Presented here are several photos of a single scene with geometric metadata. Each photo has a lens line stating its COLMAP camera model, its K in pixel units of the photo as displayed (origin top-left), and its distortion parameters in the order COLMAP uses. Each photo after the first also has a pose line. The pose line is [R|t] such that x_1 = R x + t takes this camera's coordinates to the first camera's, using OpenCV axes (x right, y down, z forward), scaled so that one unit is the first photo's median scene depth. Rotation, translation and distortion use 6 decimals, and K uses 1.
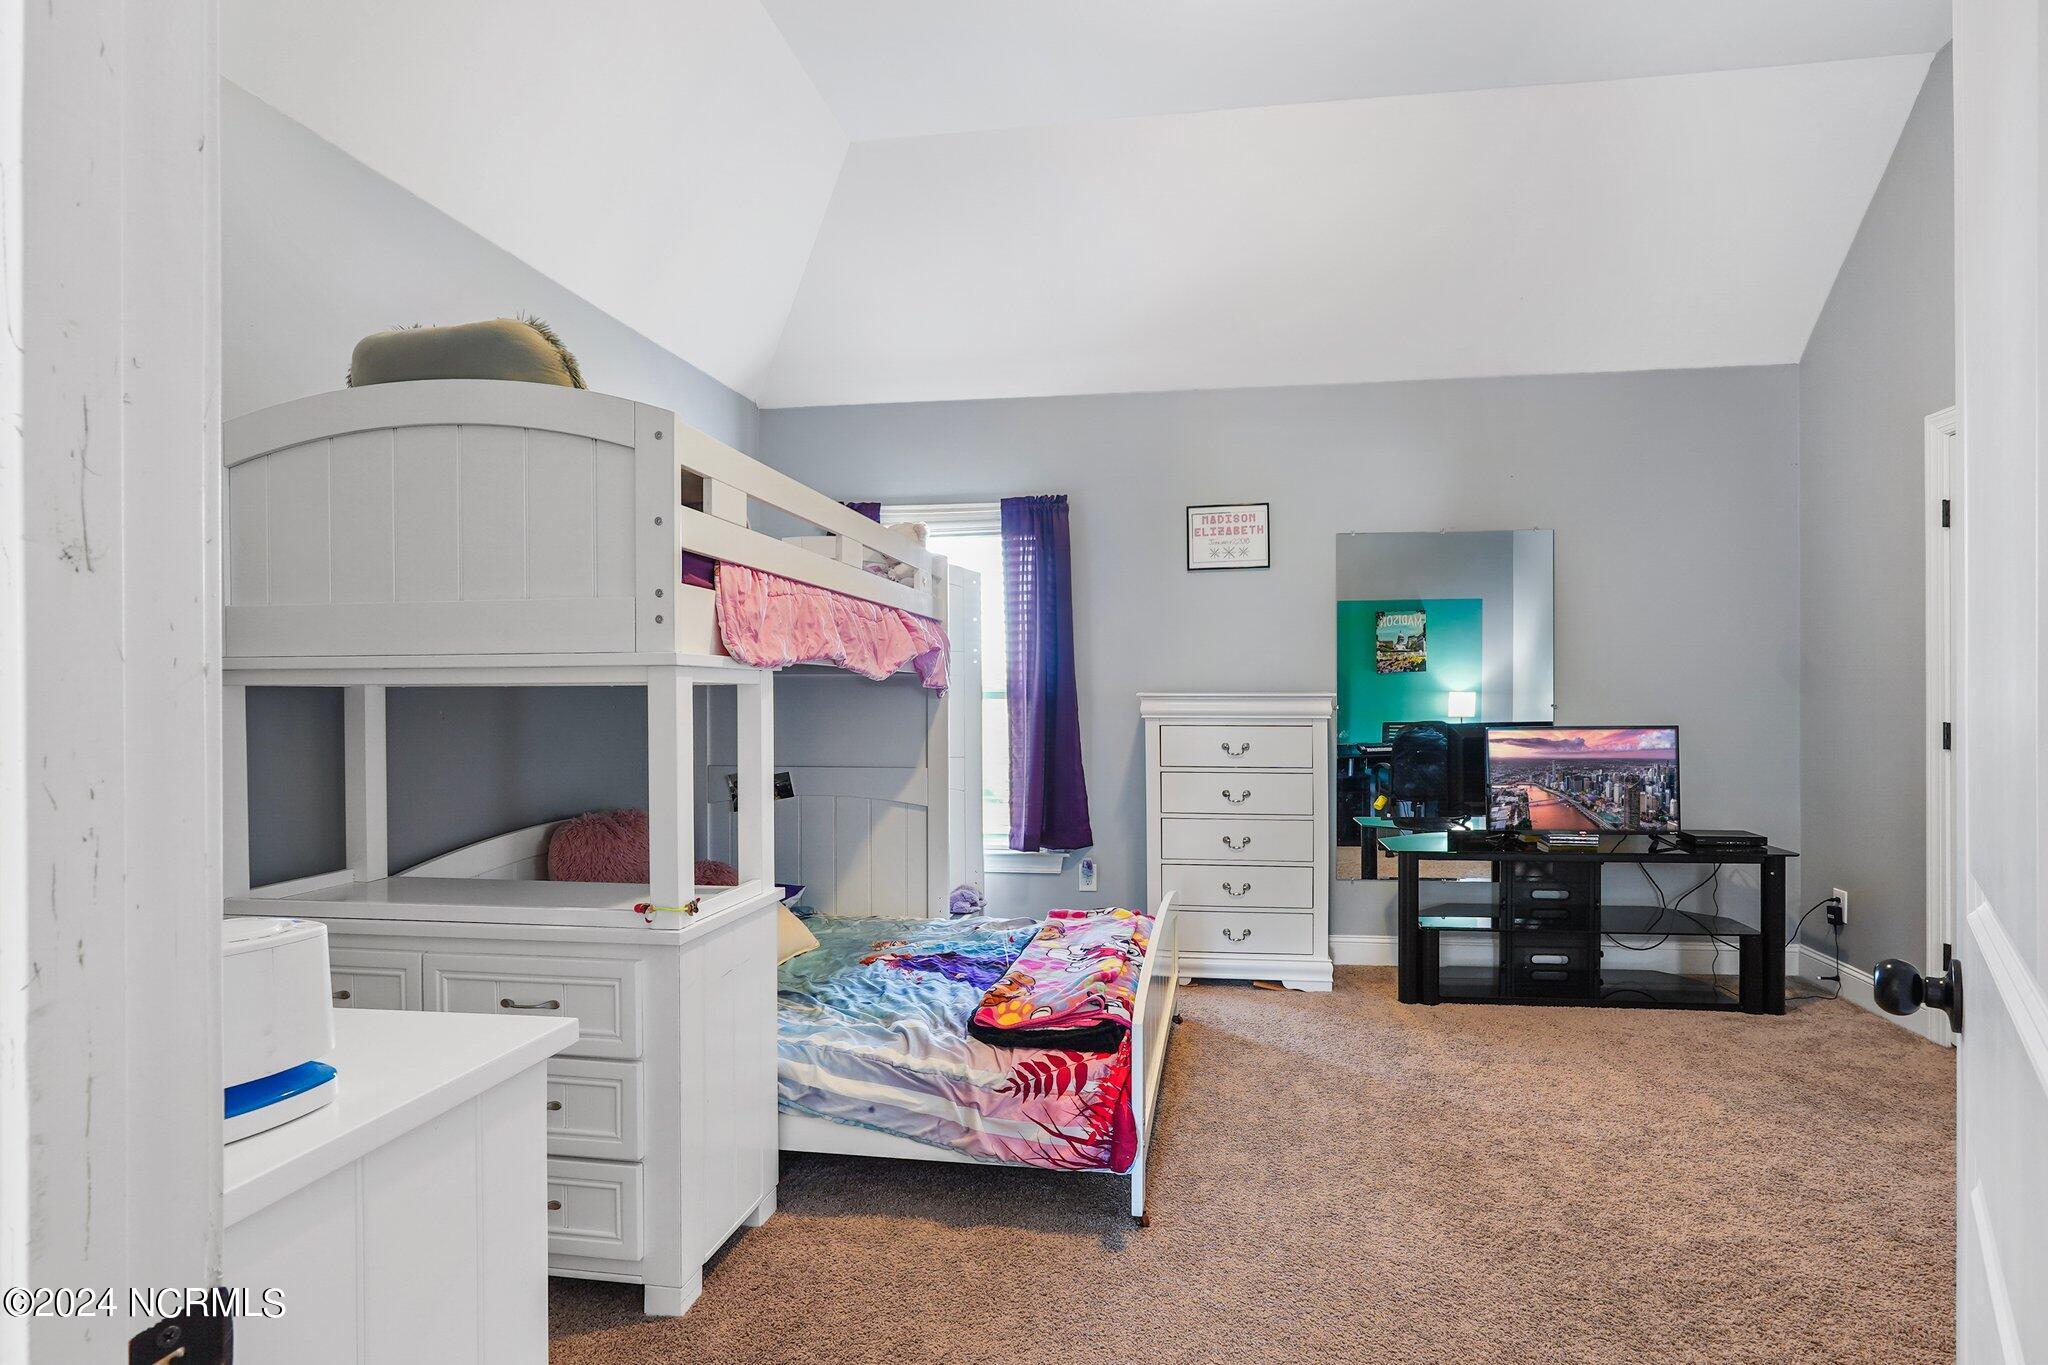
lens RADIAL K [[941.4, 0, 1025.6], [0, 941.4, 691.4], [0, 0, 1]] dist [-0.001605, -0.000194]
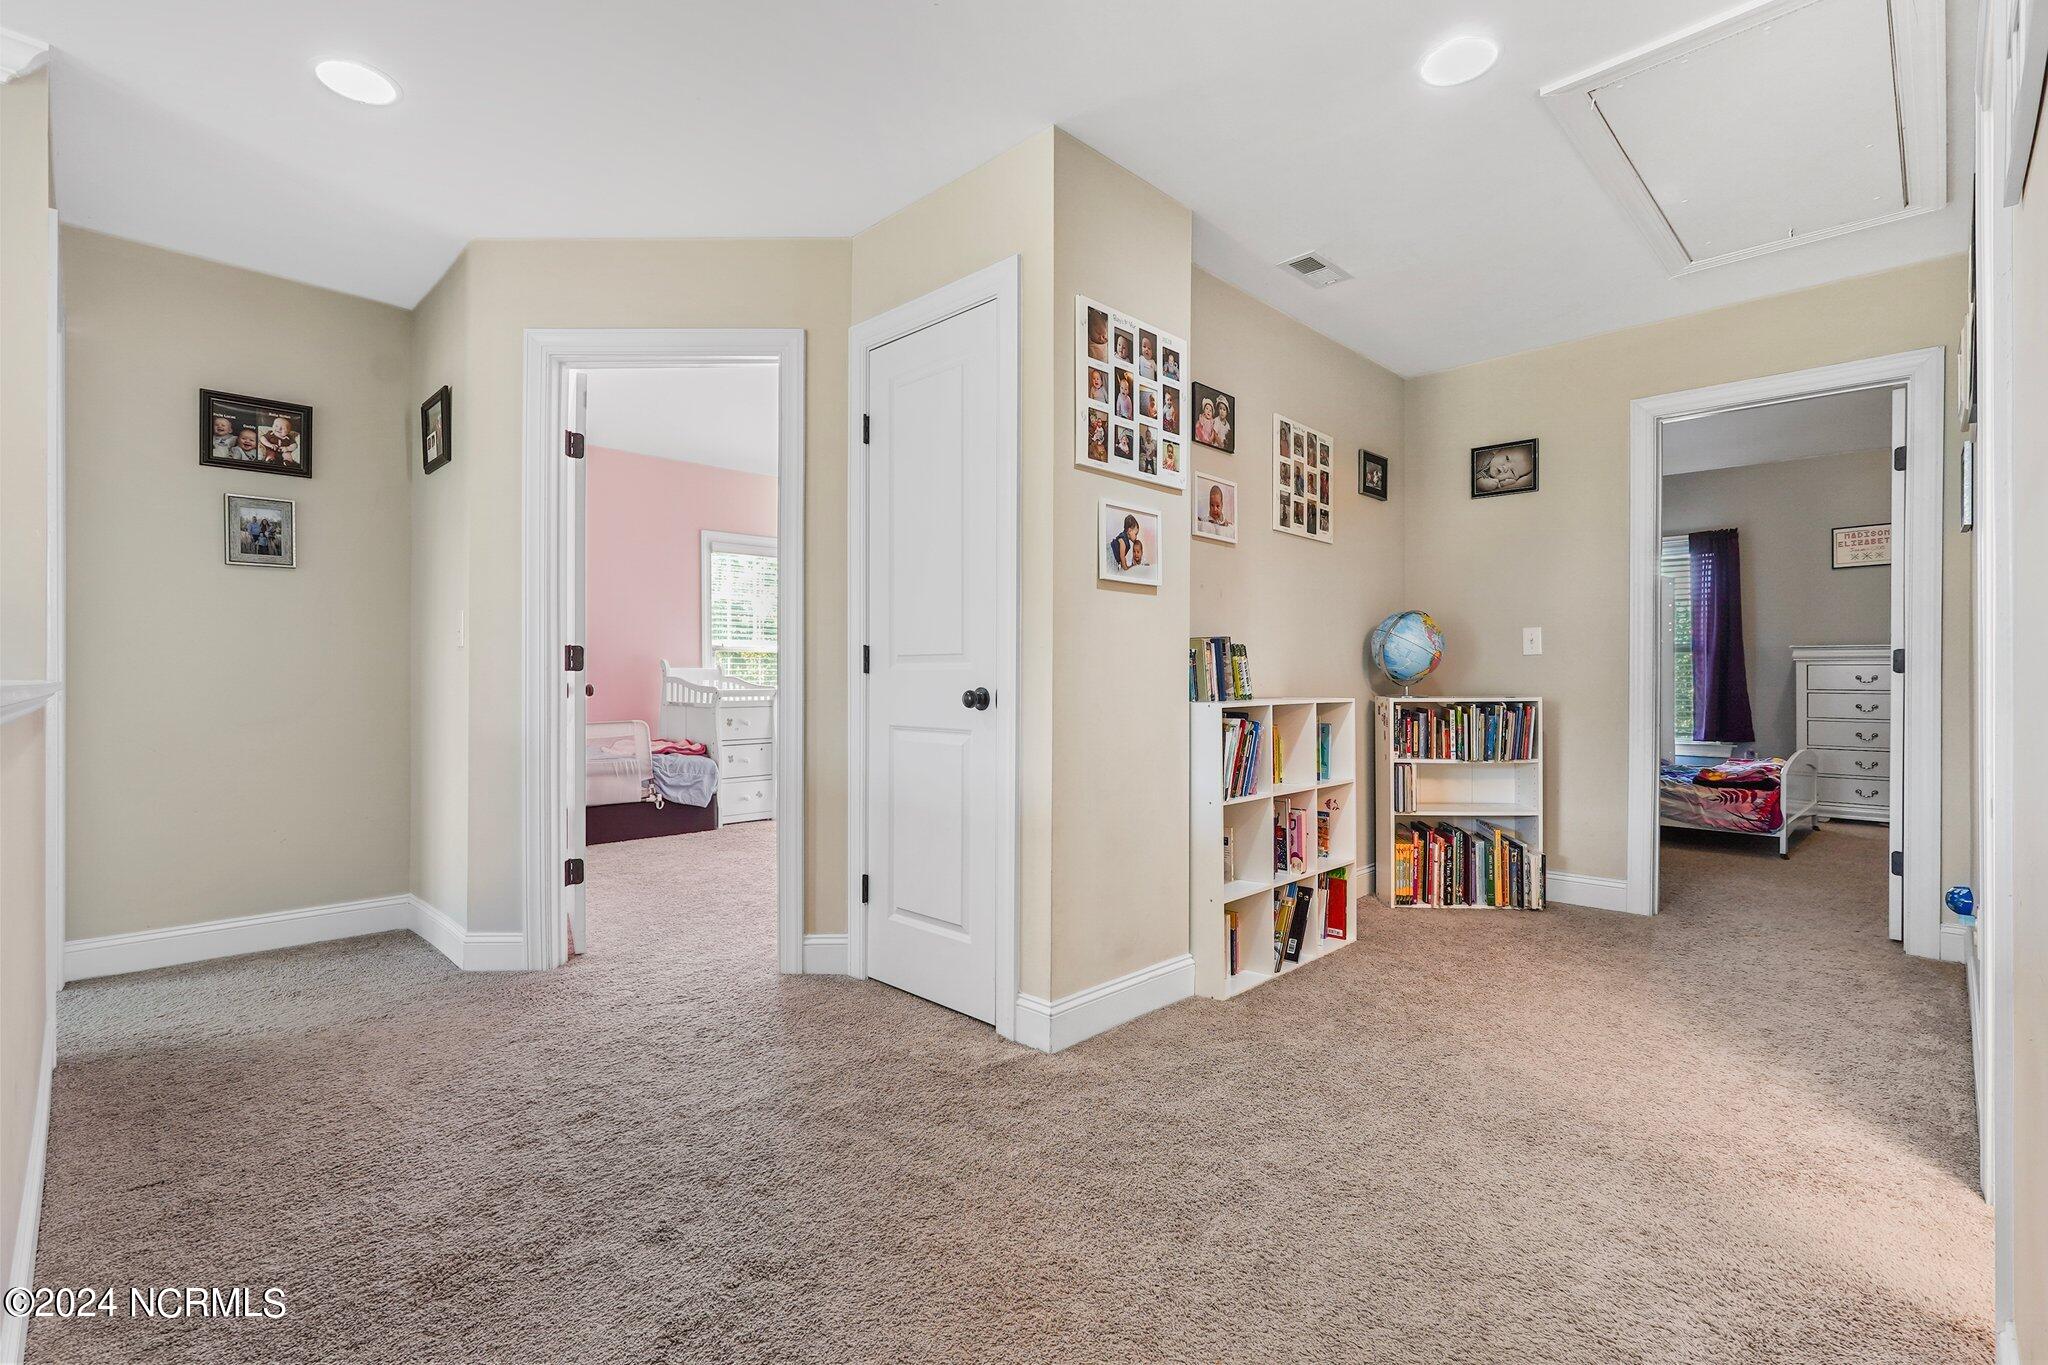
lens RADIAL K [[941.4, 0, 1028.7], [0, 941.4, 684.2], [0, 0, 1]] dist [-0.001605, -0.000194]
pose [[0.838911, 0.006856, -0.544225, -0.108148], [-0.000226, 0.999925, 0.012248, 0.050161], [0.544268, -0.010153, 0.838850, -1.153950]]
